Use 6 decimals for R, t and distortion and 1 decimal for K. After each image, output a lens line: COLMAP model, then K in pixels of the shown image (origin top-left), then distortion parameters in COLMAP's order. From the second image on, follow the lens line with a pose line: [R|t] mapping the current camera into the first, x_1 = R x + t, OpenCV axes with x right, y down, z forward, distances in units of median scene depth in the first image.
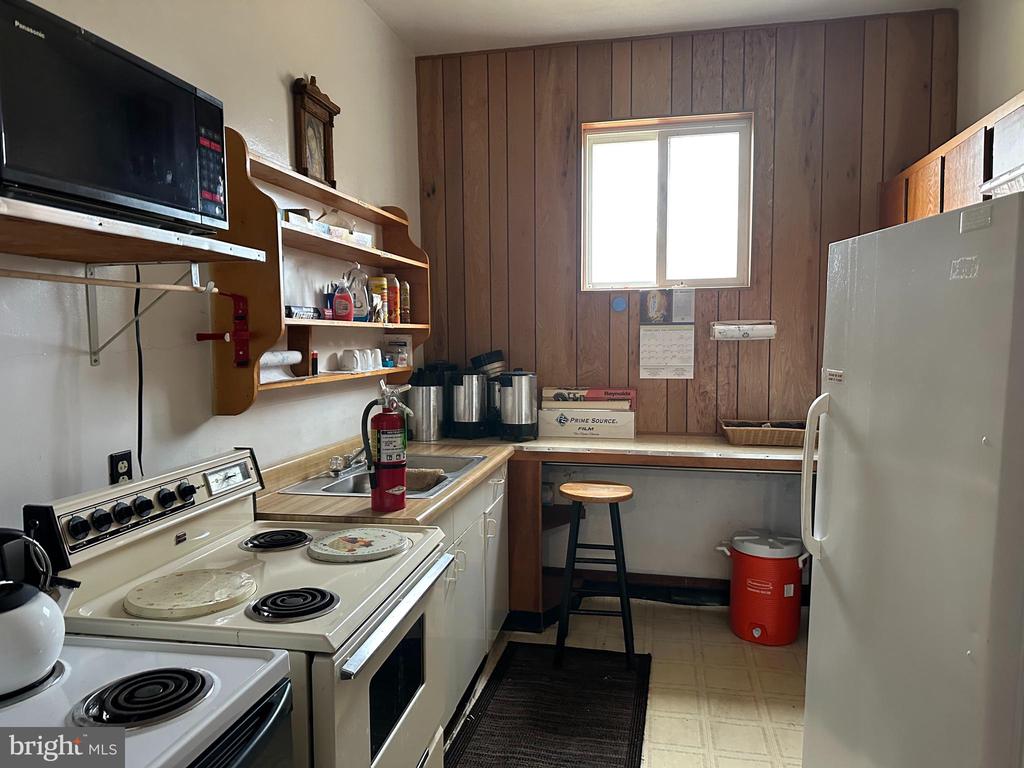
lens RADIAL K [[730.2, 0, 511.3], [0, 730.2, 381.4], [0, 0, 1]] dist [0.062614, -0.063740]
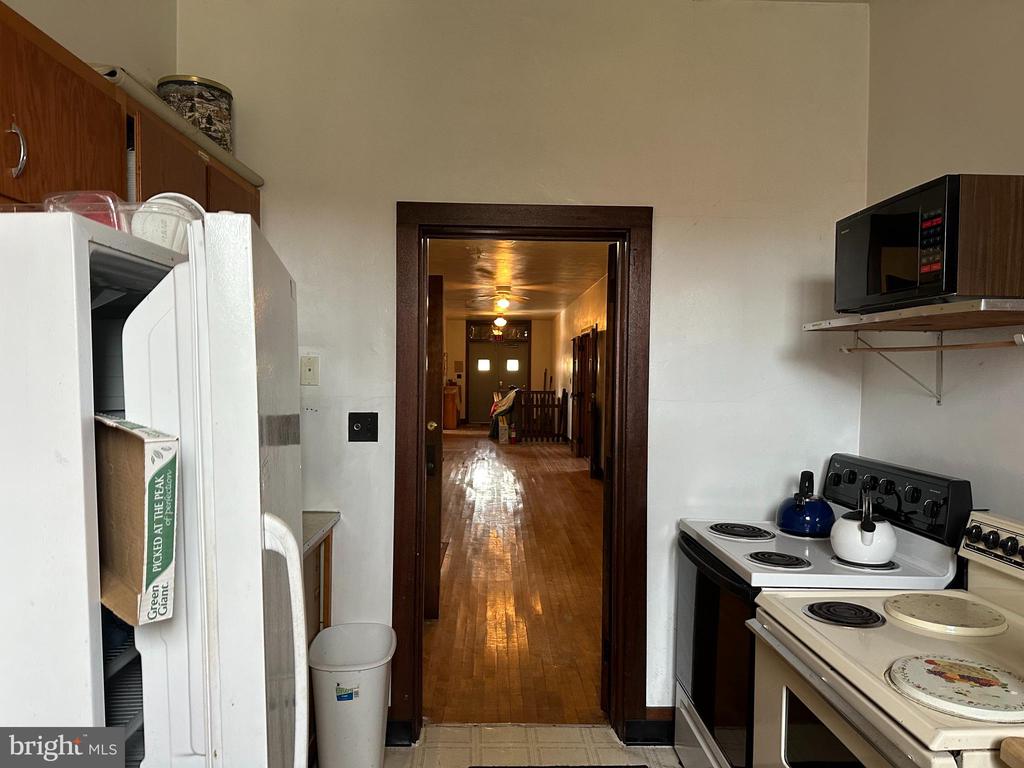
lens RADIAL K [[730.2, 0, 511.8], [0, 730.2, 381.9], [0, 0, 1]] dist [0.062614, -0.063740]
pose [[-0.973825, 0.006319, -0.227211, 0.491673], [-0.011909, 0.996822, 0.078767, -0.158832], [0.226986, 0.079411, -0.970655, 2.001057]]
